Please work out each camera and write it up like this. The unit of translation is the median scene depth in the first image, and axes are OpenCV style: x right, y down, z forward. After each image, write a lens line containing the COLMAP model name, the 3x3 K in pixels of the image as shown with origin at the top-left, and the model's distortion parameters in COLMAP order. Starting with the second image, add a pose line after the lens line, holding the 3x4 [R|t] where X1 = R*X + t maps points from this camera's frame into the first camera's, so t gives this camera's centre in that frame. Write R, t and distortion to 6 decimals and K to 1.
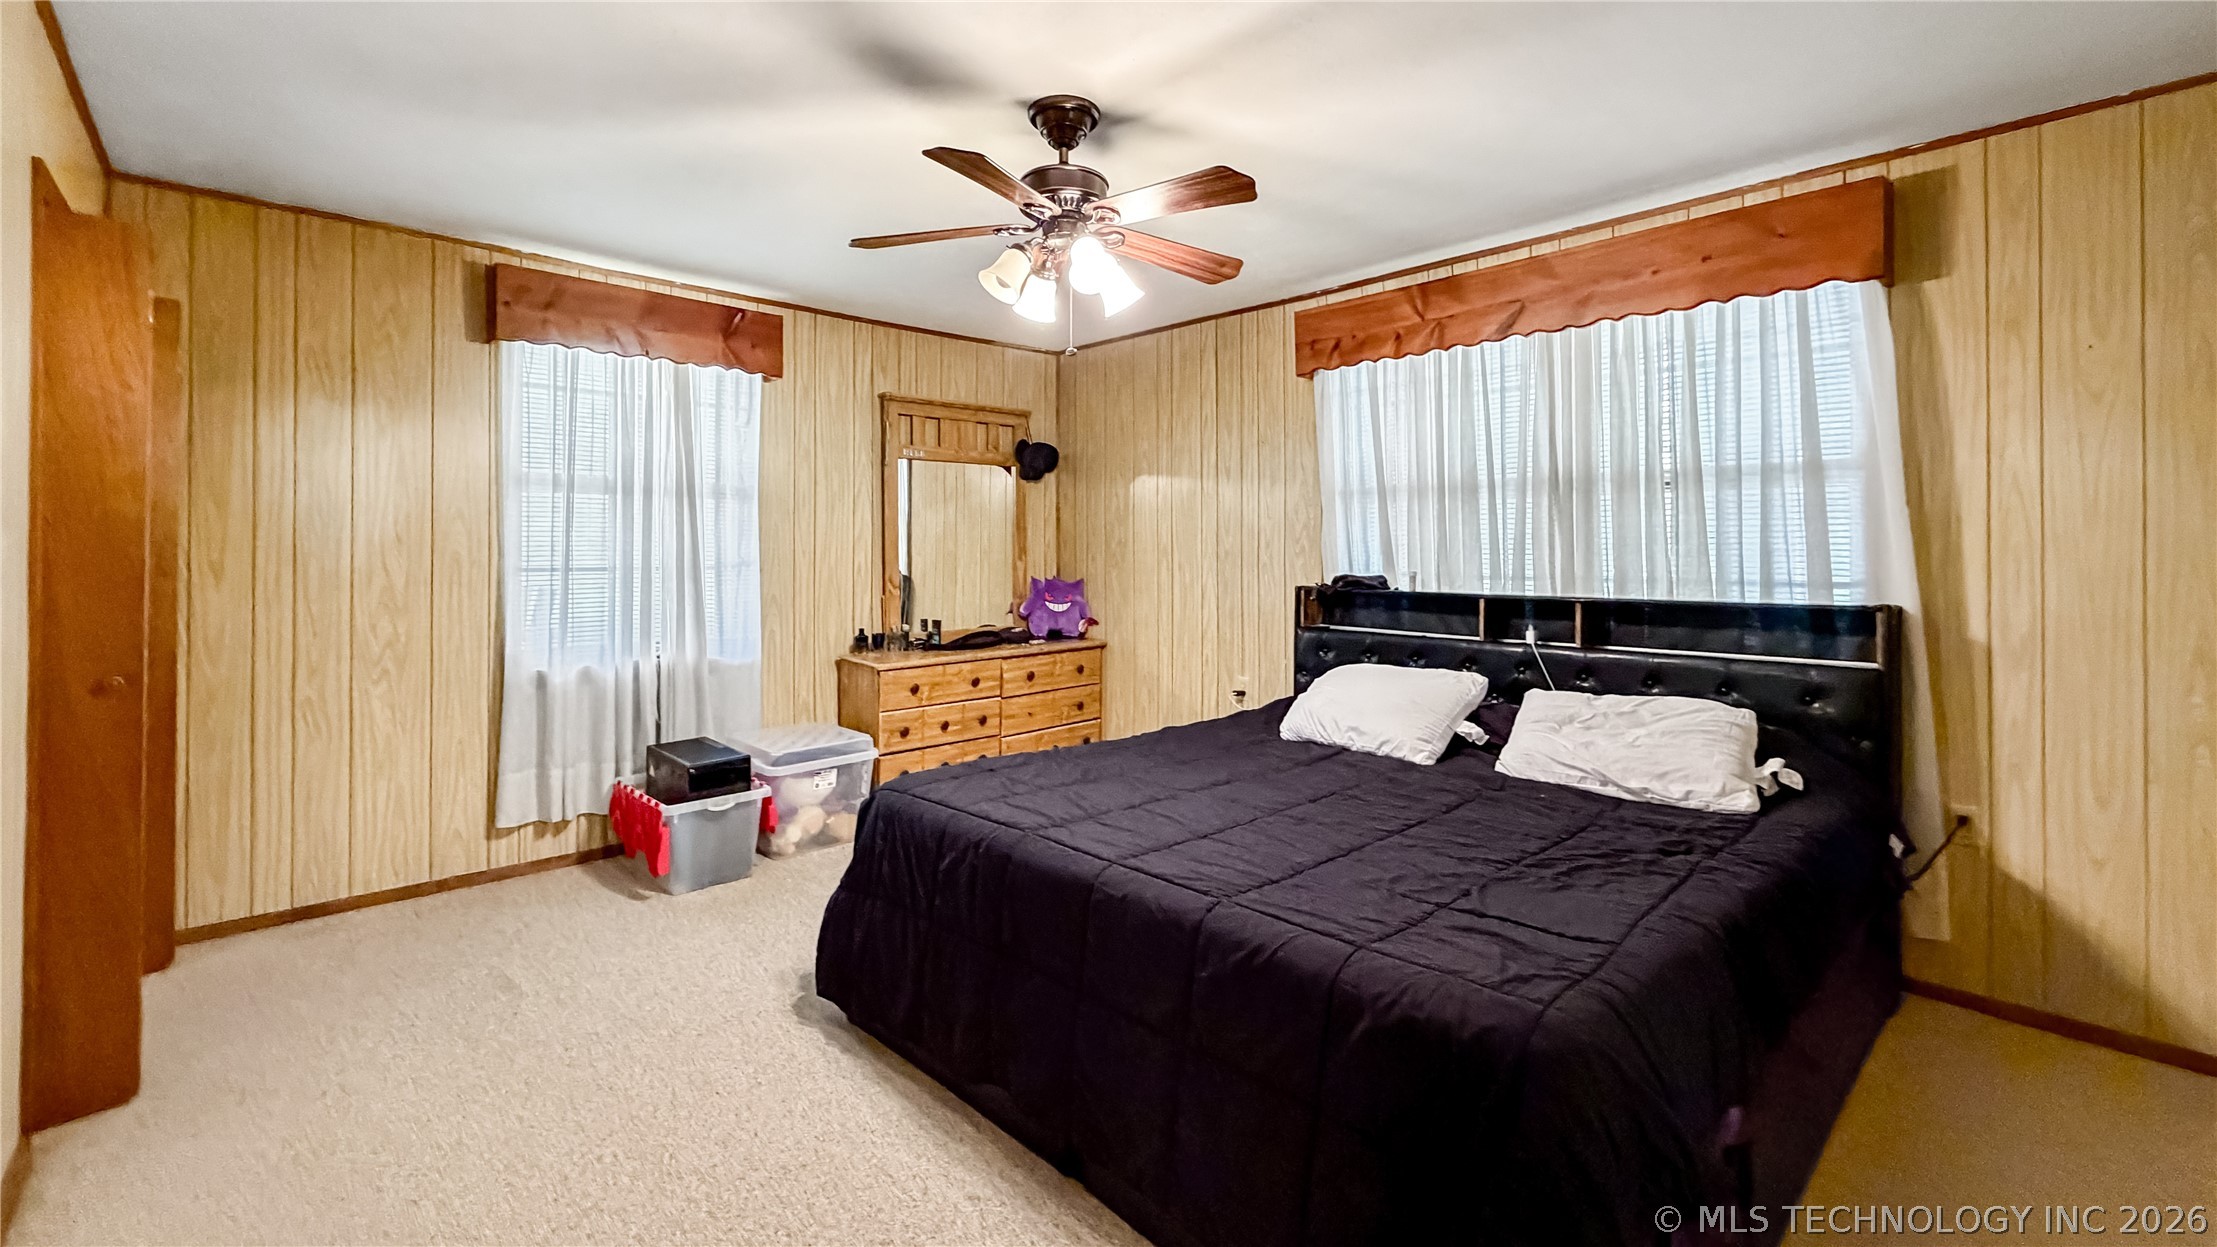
lens RADIAL K [[915.9, 0, 1108.5], [0, 915.9, 623.5], [0, 0, 1]] dist [-0.001147, -0.000121]
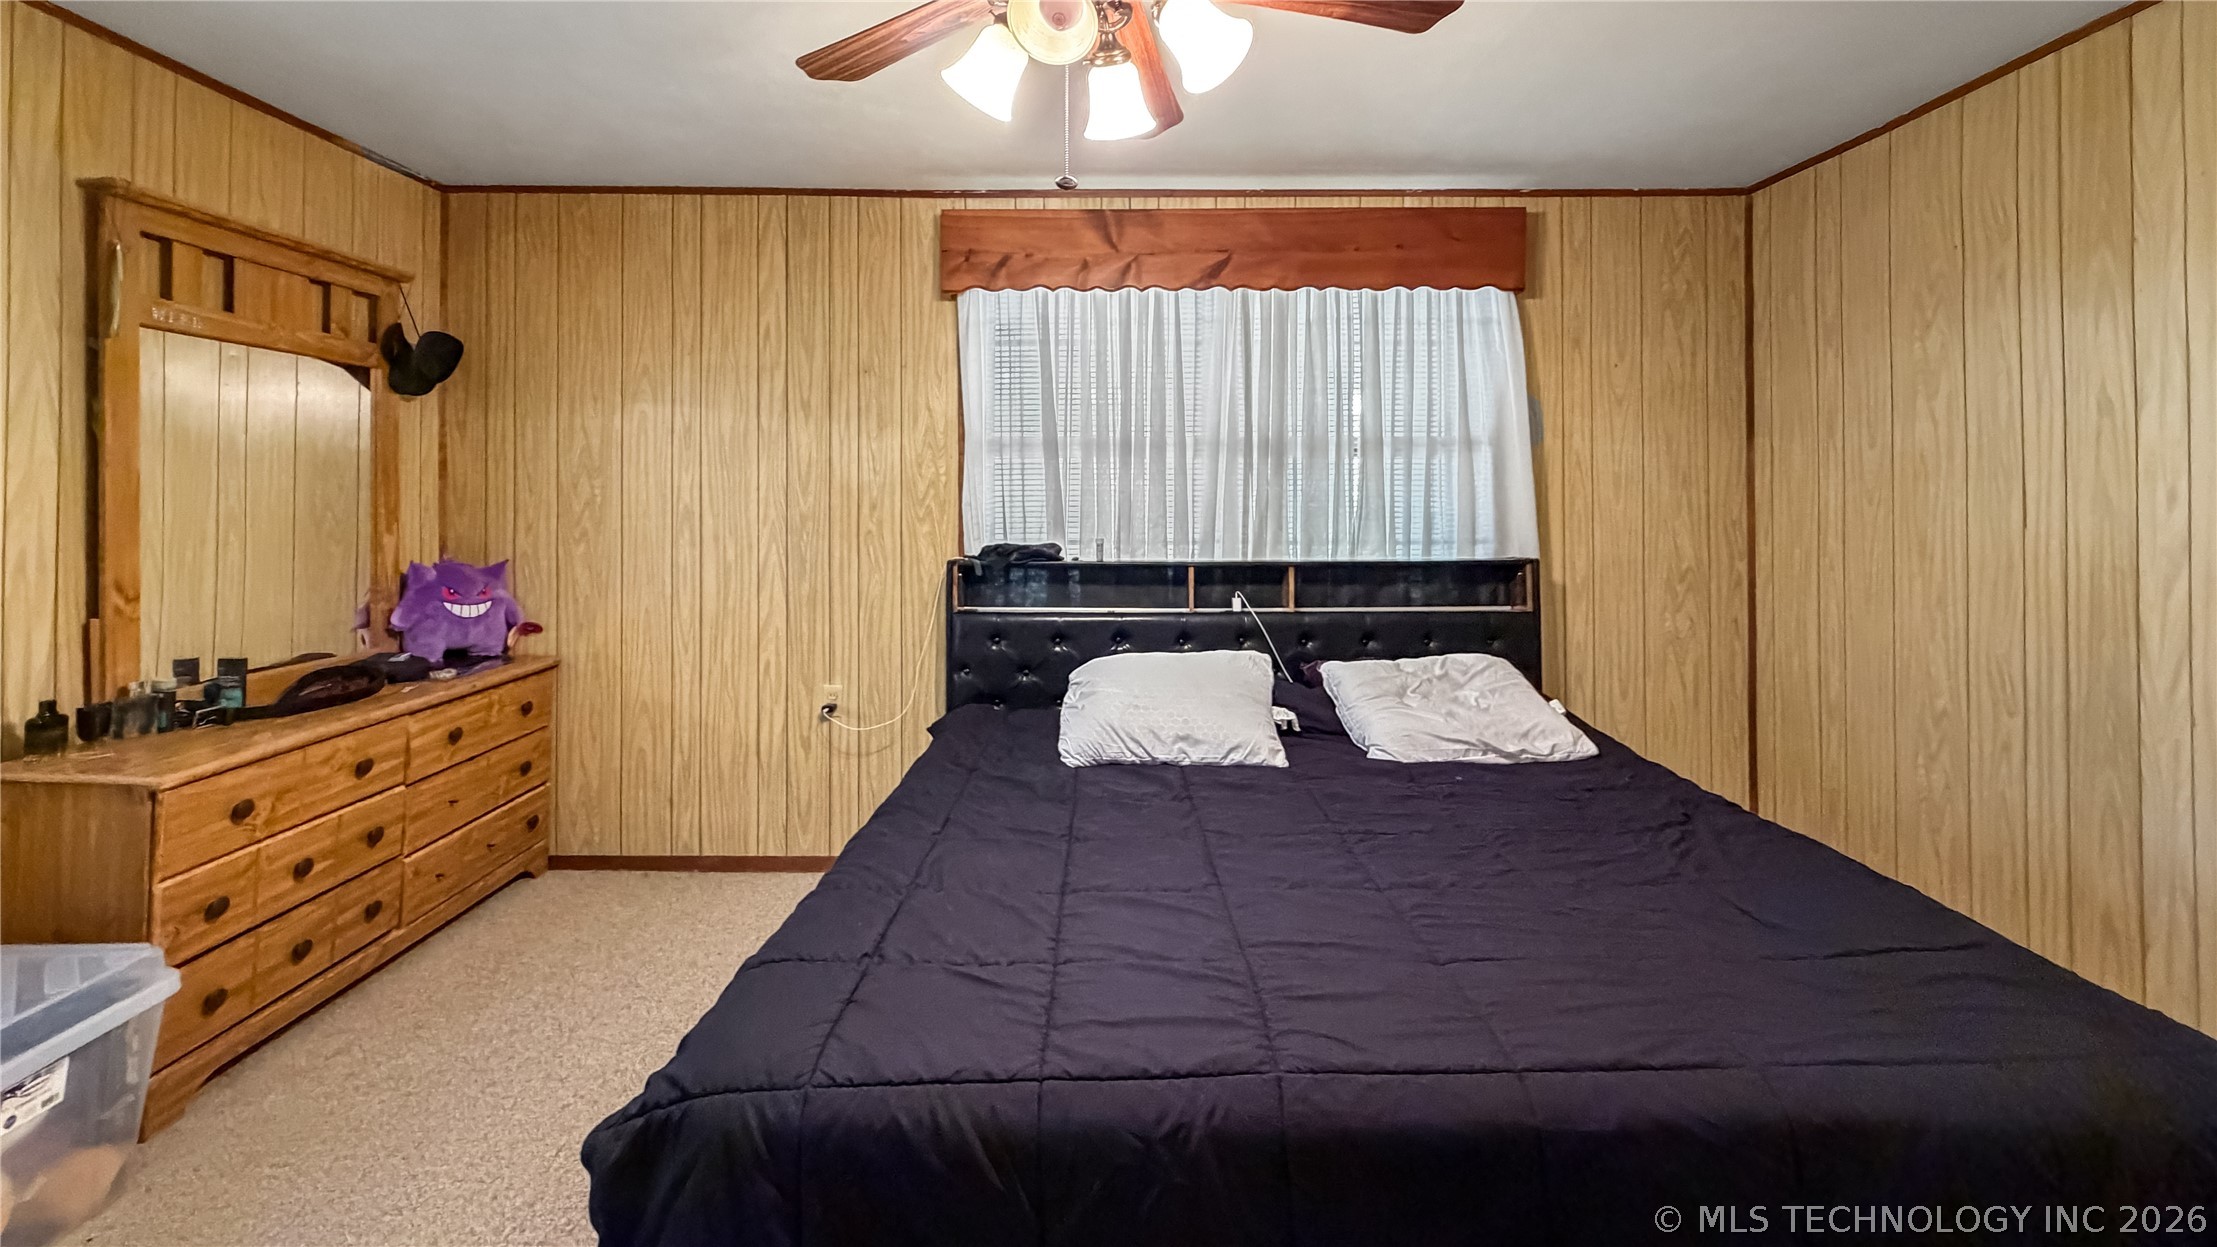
lens RADIAL K [[932.7, 0, 1107.9], [0, 932.7, 538.3], [0, 0, 1]] dist [0.000134, -0.000019]
pose [[0.678370, -0.029003, 0.734148, -0.285234], [0.060286, 0.998048, -0.016277, -0.038809], [-0.732243, 0.055301, 0.678794, 0.365283]]
